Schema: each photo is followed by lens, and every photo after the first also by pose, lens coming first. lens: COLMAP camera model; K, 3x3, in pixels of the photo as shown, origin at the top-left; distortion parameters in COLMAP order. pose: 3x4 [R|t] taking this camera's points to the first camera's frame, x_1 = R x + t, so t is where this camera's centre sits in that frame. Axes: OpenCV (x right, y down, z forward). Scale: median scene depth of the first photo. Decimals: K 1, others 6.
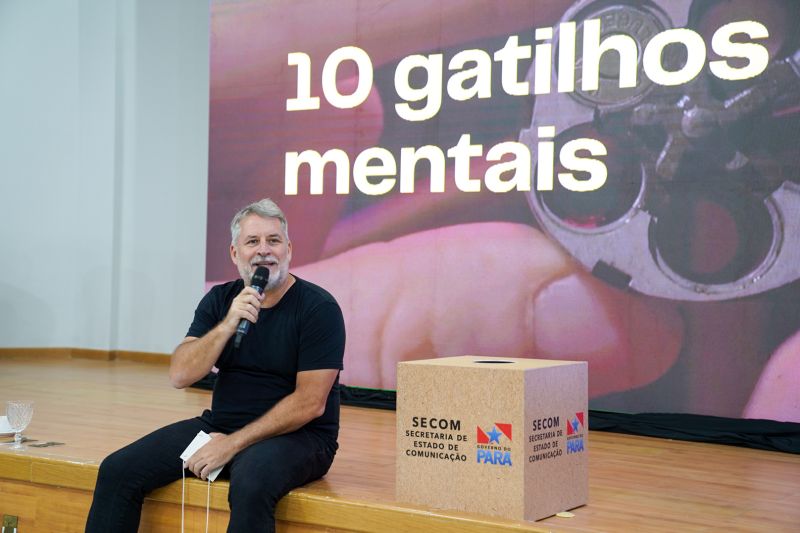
lens RADIAL K [[1246.8, 0, 399.0], [0, 1246.8, 270.5], [0, 0, 1]] dist [0.261147, 0.000000]
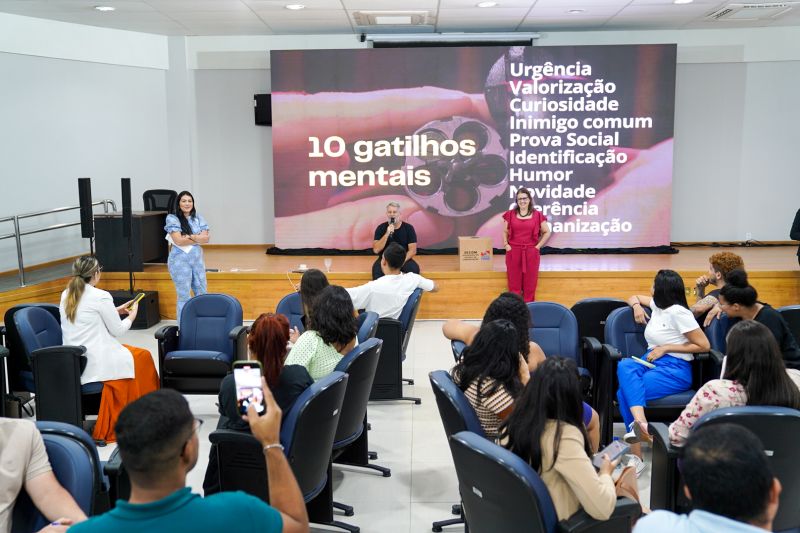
lens RADIAL K [[789.1, 0, 398.4], [0, 789.1, 274.9], [0, 0, 1]] dist [0.006466, 0.000000]
pose [[0.842896, -0.103106, 0.528106, -1.053840], [0.030584, 0.989063, 0.144287, -0.133308], [-0.537207, -0.105468, 0.836830, -0.767681]]
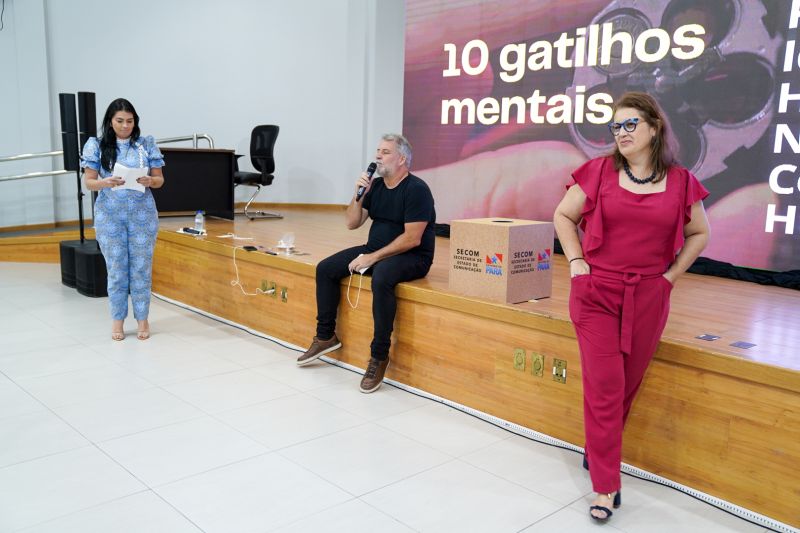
lens RADIAL K [[743.5, 0, 401.6], [0, 743.5, 254.5], [0, 0, 1]] dist [0.031007, 0.000000]
pose [[0.973672, 0.037140, -0.224906, 0.118703], [-0.007851, 0.991516, 0.129744, -0.015007], [0.227817, -0.124562, 0.965704, -0.087097]]
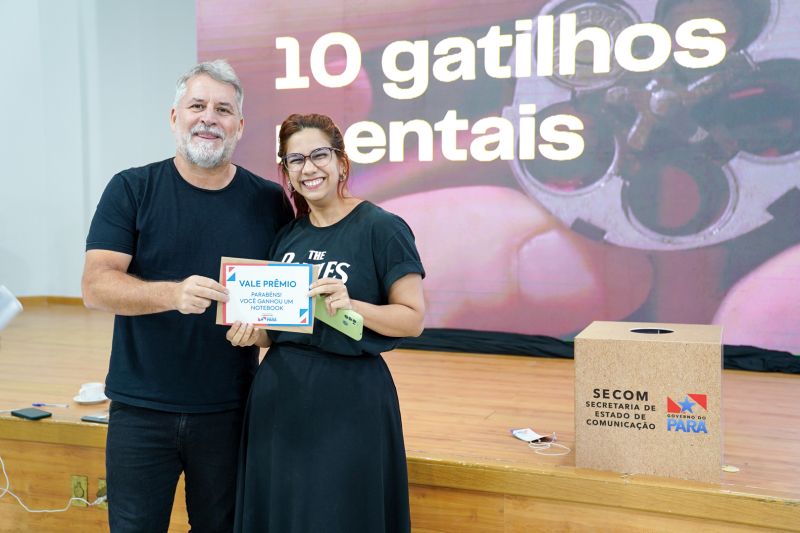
lens RADIAL K [[897.3, 0, 402.6], [0, 897.3, 269.1], [0, 0, 1]] dist [0.084202, 0.000000]
pose [[0.973234, -0.038969, 0.226488, -0.197915], [0.022175, 0.996844, 0.076229, -0.028045], [-0.228744, -0.069166, 0.971026, 0.195841]]
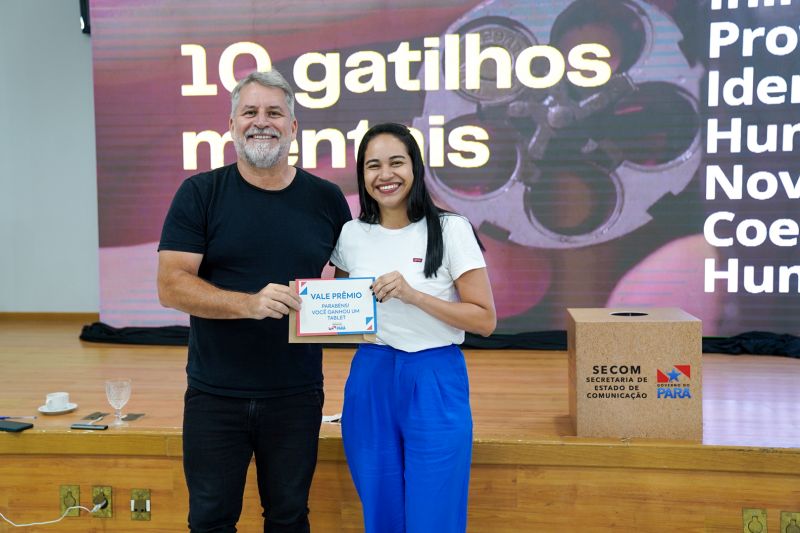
lens RADIAL K [[883.0, 0, 397.5], [0, 883.0, 271.3], [0, 0, 1]] dist [0.075367, 0.000000]
pose [[0.891388, -0.060984, 0.449120, -0.336095], [0.029961, 0.996668, 0.075868, -0.027272], [-0.452250, -0.054172, 0.890245, 0.212561]]
